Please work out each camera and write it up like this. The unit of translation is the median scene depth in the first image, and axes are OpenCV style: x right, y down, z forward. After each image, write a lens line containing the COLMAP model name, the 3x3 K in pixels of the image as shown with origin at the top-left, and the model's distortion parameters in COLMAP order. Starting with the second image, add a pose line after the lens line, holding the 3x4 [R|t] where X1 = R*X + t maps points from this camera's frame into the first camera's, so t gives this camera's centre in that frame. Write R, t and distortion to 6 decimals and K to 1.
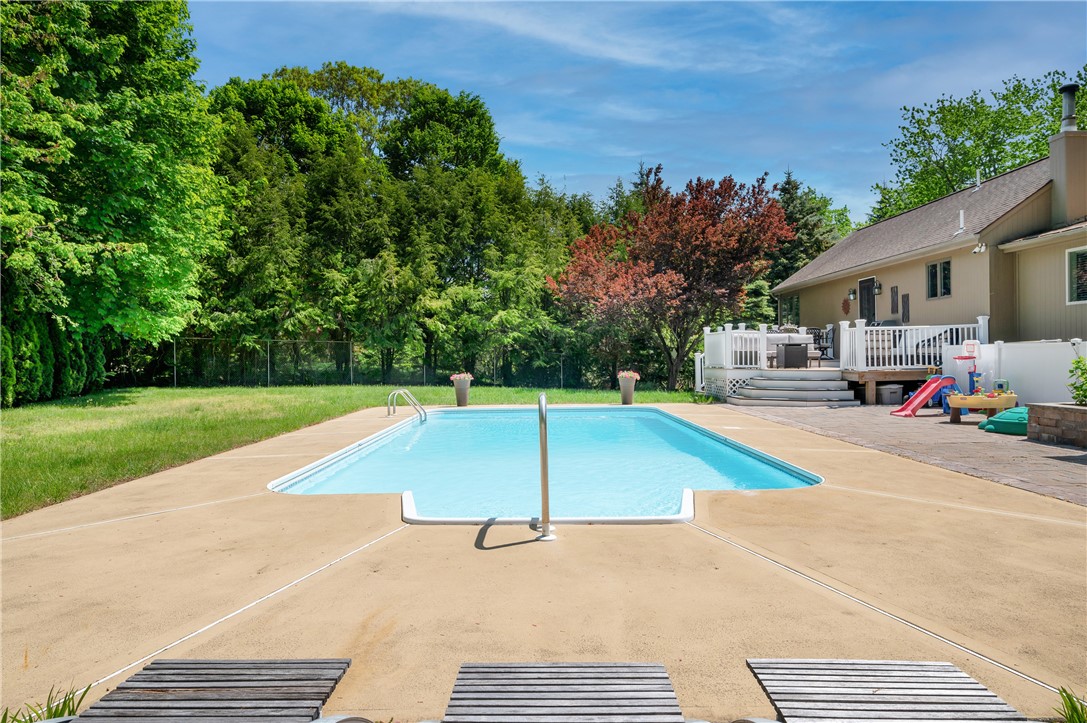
lens RADIAL K [[718.4, 0, 537.8], [0, 718.4, 355.1], [0, 0, 1]] dist [0.008210, -0.000697]
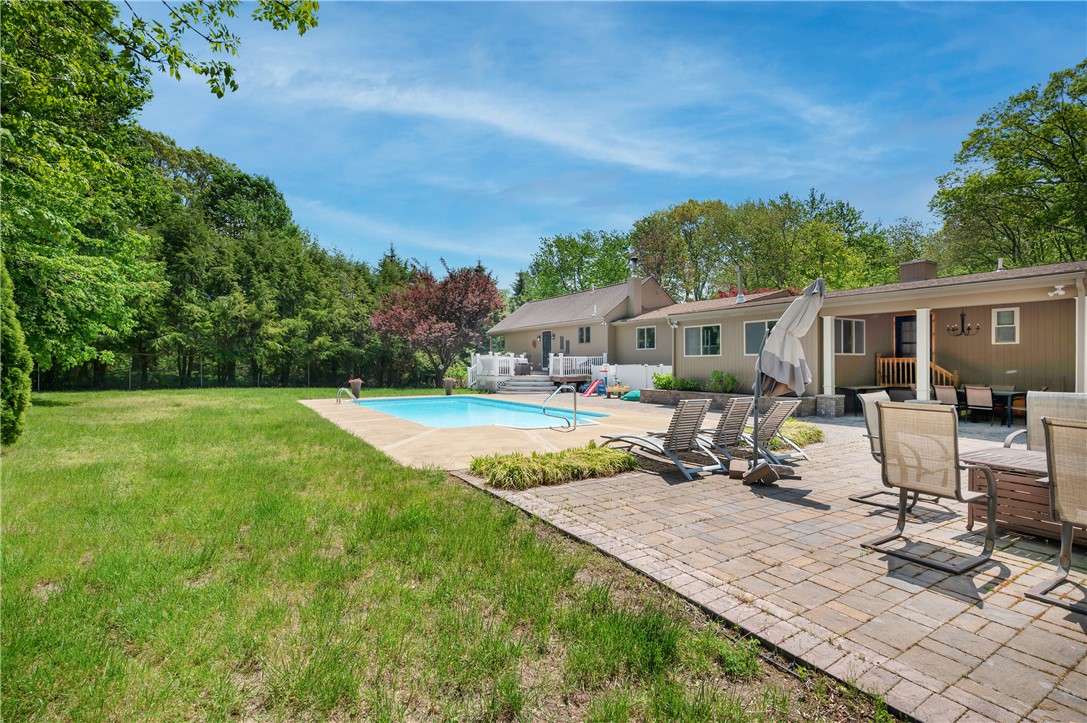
lens RADIAL K [[500.7, 0, 542.1], [0, 500.7, 362.8], [0, 0, 1]] dist [-0.001148, -0.000078]
pose [[0.849754, 0.011733, 0.527049, -0.240165], [-0.009793, 0.999931, -0.006470, -0.006372], [-0.527089, 0.000337, 0.849810, -0.153613]]
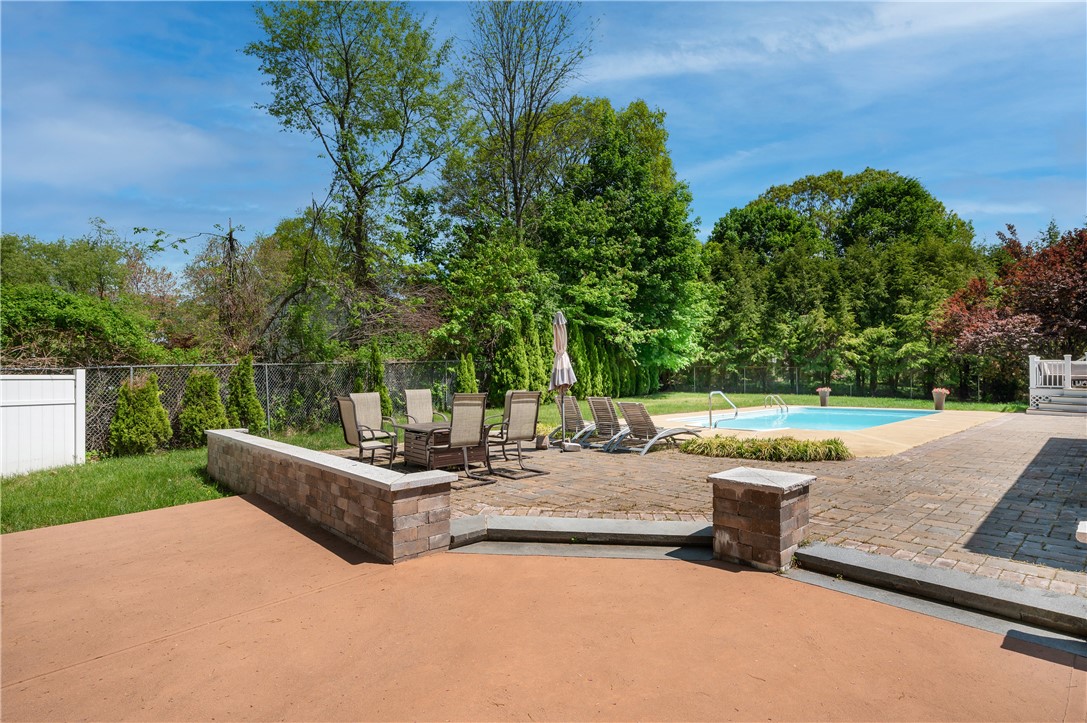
lens RADIAL K [[546.8, 0, 543.8], [0, 546.8, 363.4], [0, 0, 1]] dist [-0.001128, -0.000121]
pose [[0.692506, -0.012992, -0.721295, 0.258386], [0.001741, 0.999865, -0.016338, -0.008863], [0.721410, 0.010059, 0.692435, -0.278003]]
